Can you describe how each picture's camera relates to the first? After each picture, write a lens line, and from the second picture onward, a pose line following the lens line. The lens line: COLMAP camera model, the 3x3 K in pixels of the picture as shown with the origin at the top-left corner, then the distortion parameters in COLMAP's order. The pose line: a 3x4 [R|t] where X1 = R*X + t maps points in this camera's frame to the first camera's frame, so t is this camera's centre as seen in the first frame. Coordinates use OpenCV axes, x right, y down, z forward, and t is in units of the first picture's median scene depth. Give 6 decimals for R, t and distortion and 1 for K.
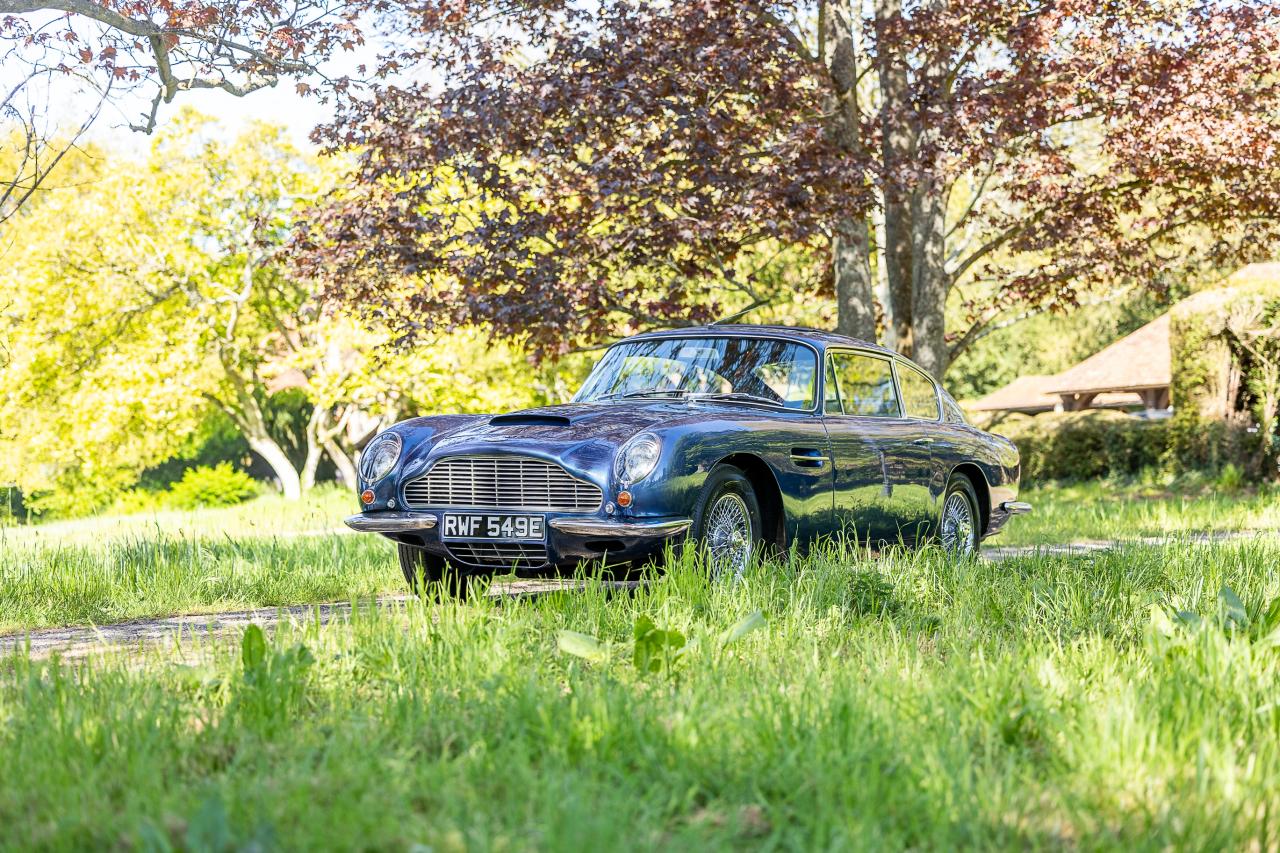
lens RADIAL K [[3913.7, 0, 658.7], [0, 3913.7, 383.9], [0, 0, 1]] dist [0.000814, 0.313407]
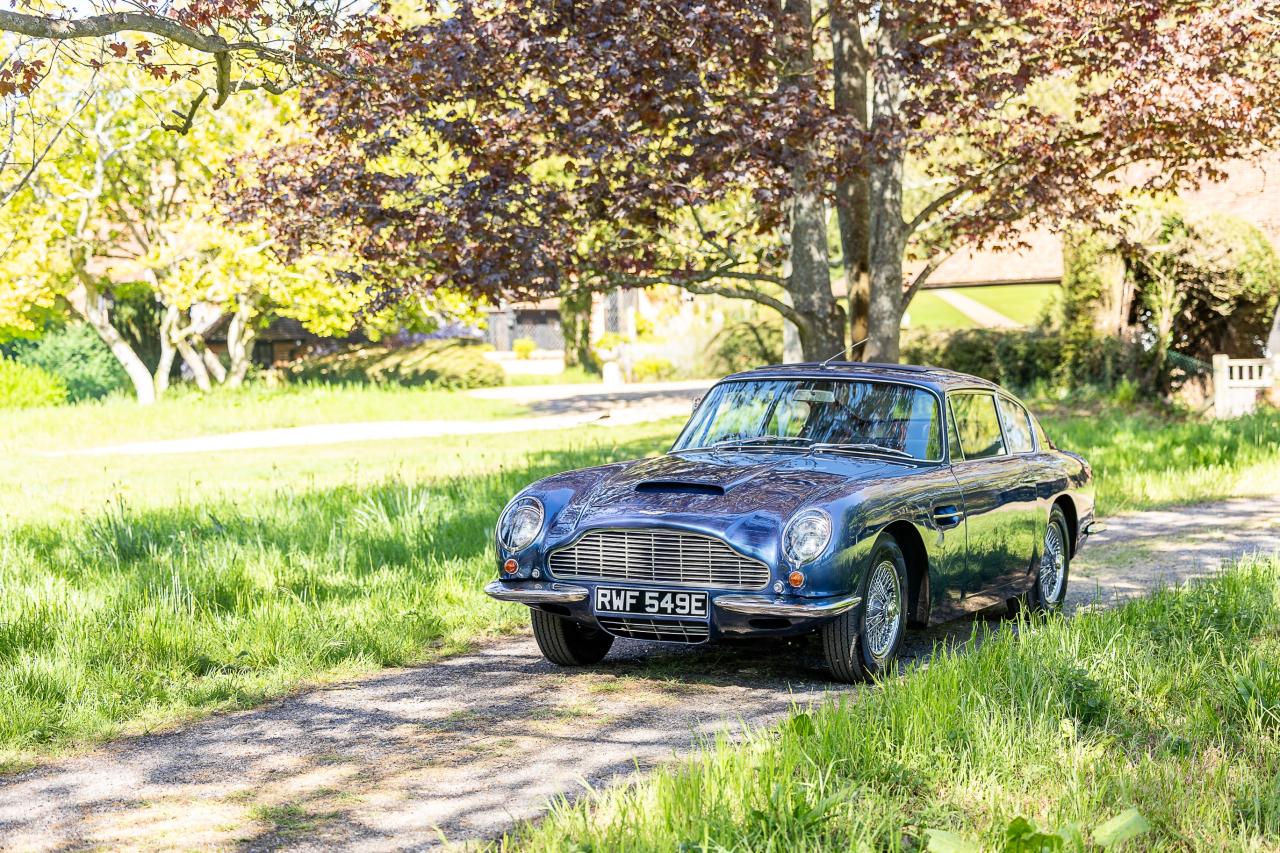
lens RADIAL K [[3913.7, 0, 658.7], [0, 3913.7, 383.9], [0, 0, 1]] dist [0.000814, 0.313407]
pose [[0.995323, -0.004695, 0.096490, -0.089859], [-0.001277, 0.998092, 0.061737, -0.052014], [-0.096596, -0.061571, 0.993417, 0.026893]]
